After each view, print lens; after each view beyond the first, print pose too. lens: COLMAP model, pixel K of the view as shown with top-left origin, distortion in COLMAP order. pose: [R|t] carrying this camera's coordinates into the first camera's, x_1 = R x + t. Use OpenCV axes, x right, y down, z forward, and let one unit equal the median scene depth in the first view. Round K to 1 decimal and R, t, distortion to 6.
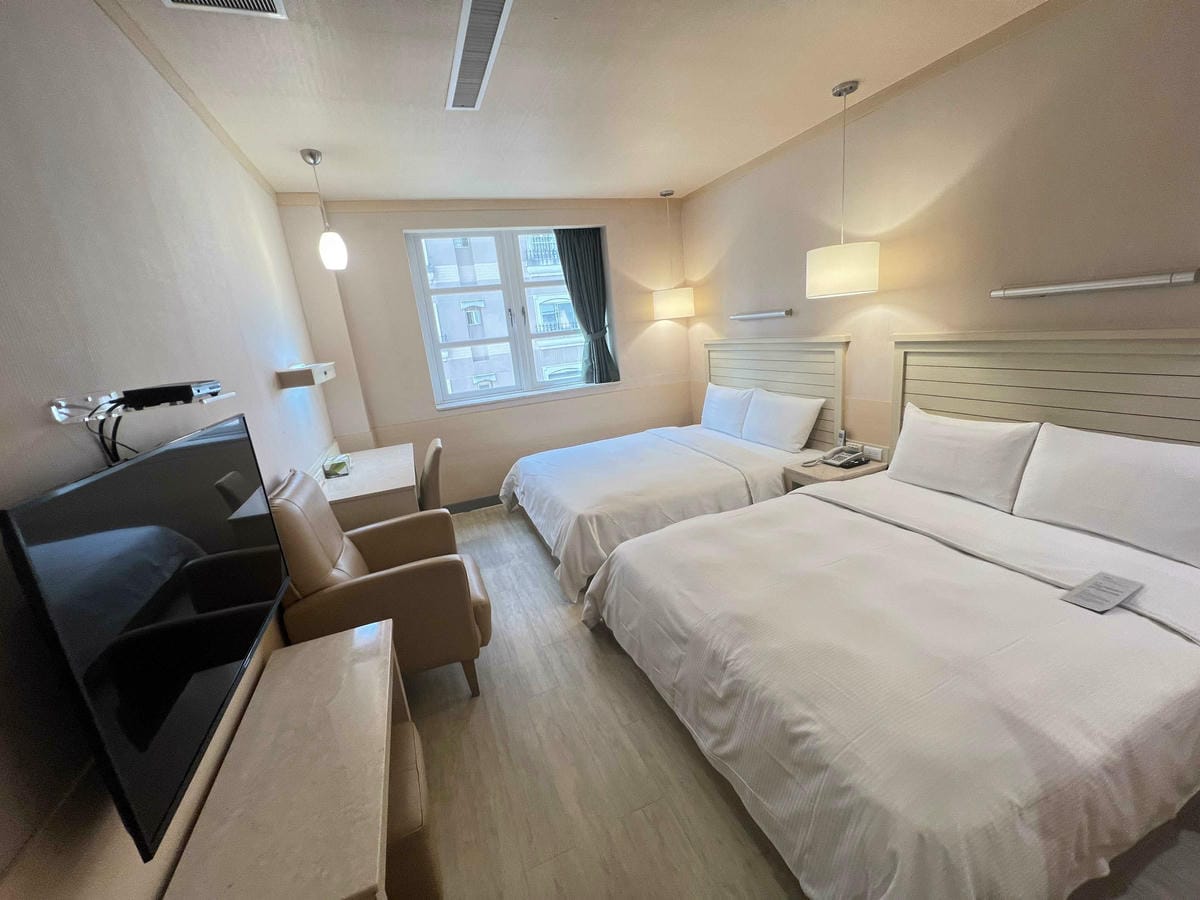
lens RADIAL K [[479.1, 0, 600.0], [0, 479.1, 450.0], [0, 0, 1]] dist [-0.002400, 0.000370]
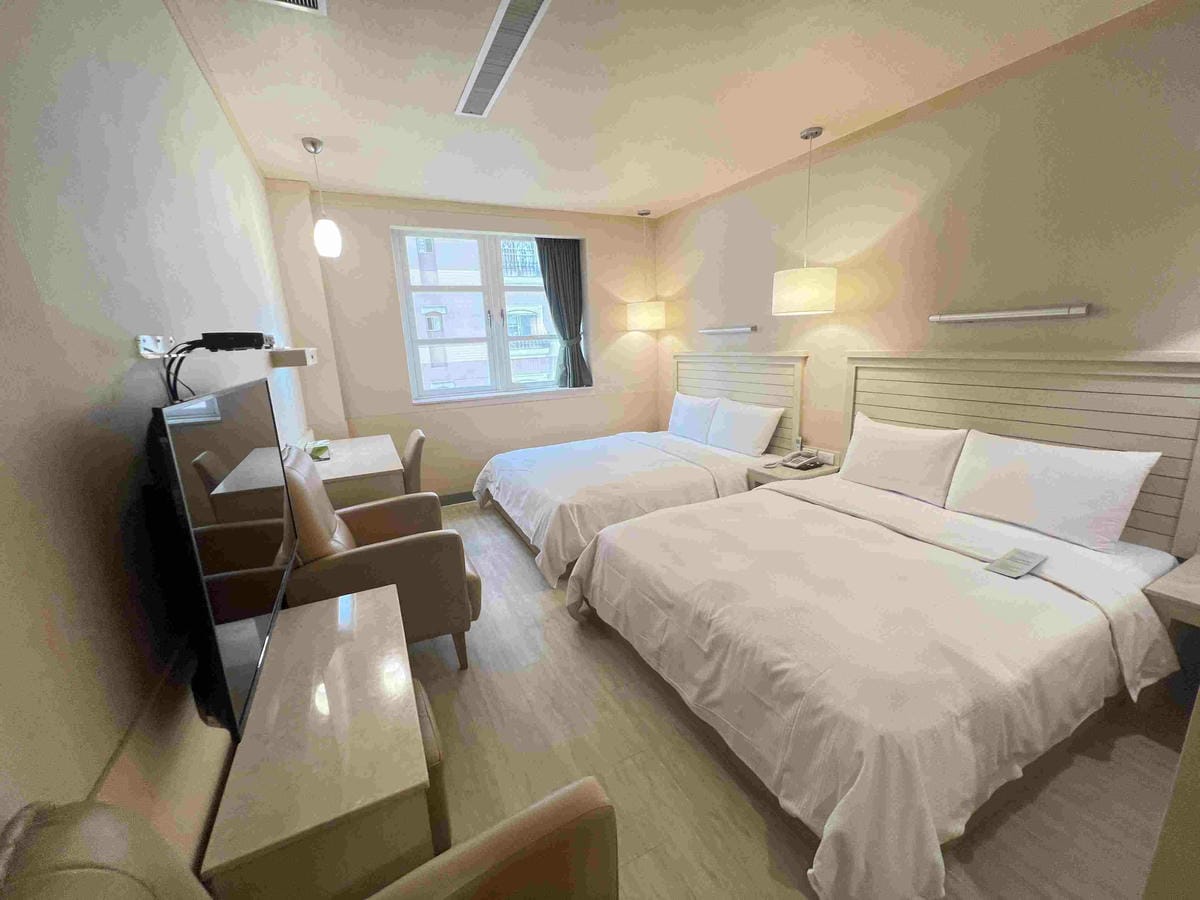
lens RADIAL K [[479.1, 0, 600.0], [0, 479.1, 450.0], [0, 0, 1]] dist [-0.002400, 0.000370]
pose [[0.994643, 0.037371, 0.096375, -0.063135], [-0.034160, 0.998812, -0.034757, 0.050003], [-0.097559, 0.031279, 0.994738, -0.055098]]
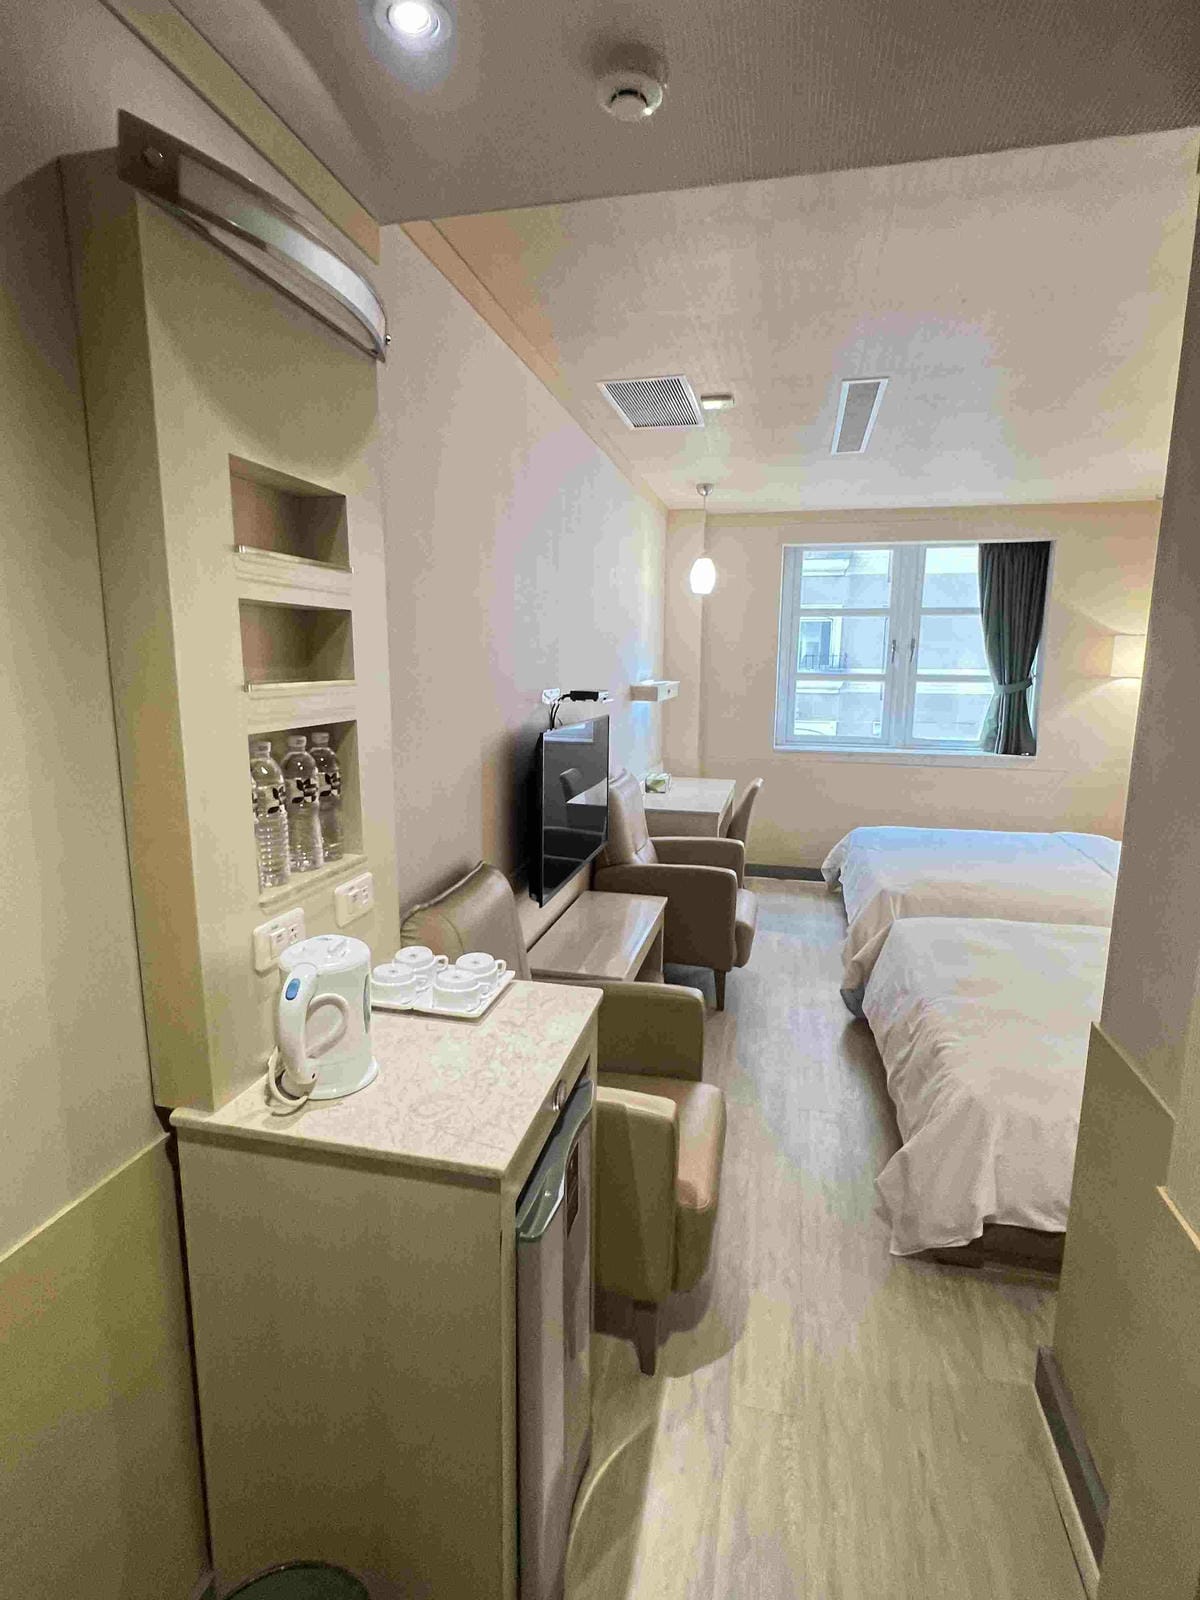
lens RADIAL K [[811.3, 0, 600.0], [0, 811.3, 800.0], [0, 0, 1]] dist [-0.001280, -0.000254]
pose [[0.813842, 0.202308, -0.544731, 0.303701], [-0.230440, 0.972937, 0.017058, 0.070297], [0.533440, 0.111645, 0.838437, -0.516176]]
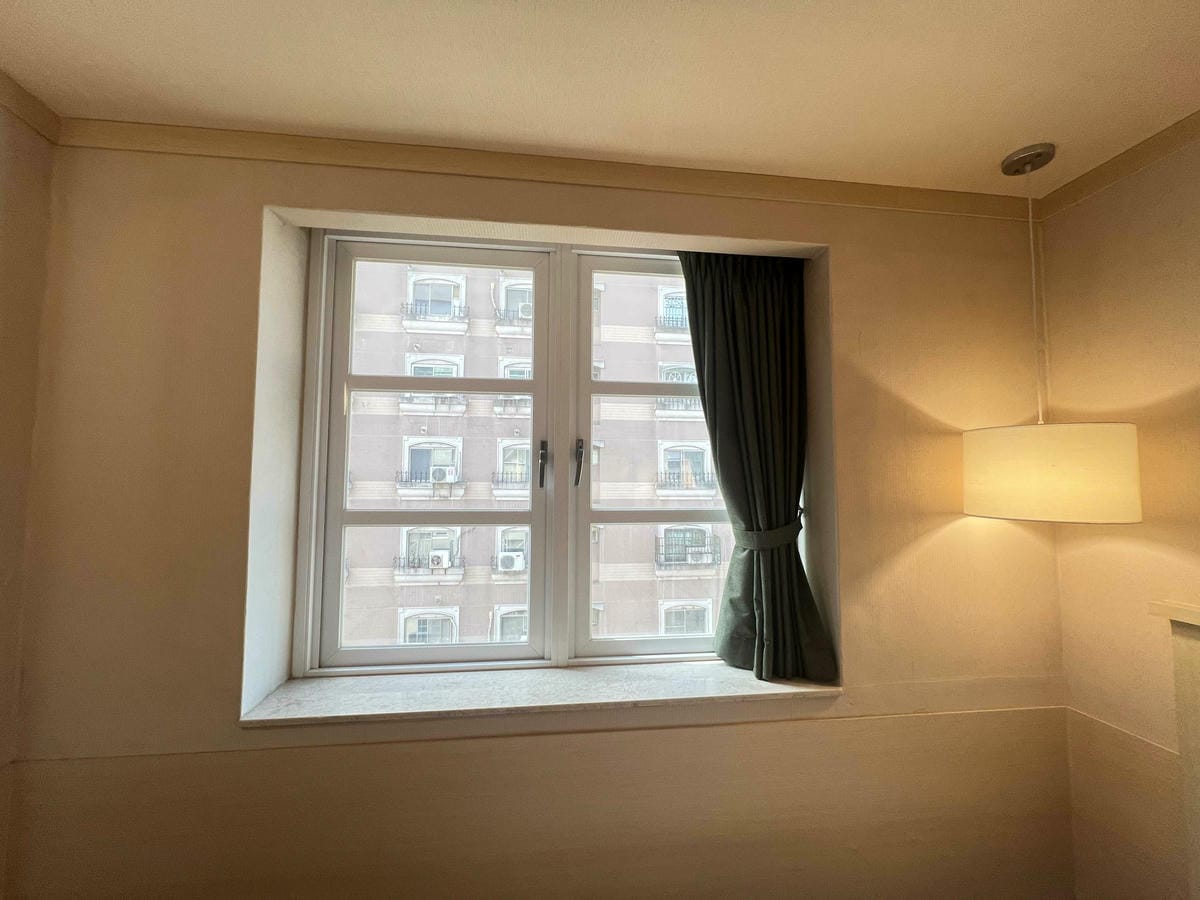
lens RADIAL K [[479.1, 0, 600.0], [0, 479.1, 450.0], [0, 0, 1]] dist [-0.002400, 0.000370]
pose [[0.961457, 0.090852, -0.259511, -0.072155], [-0.162939, 0.948515, -0.271607, -0.305338], [0.221474, 0.303423, 0.926760, 1.048351]]
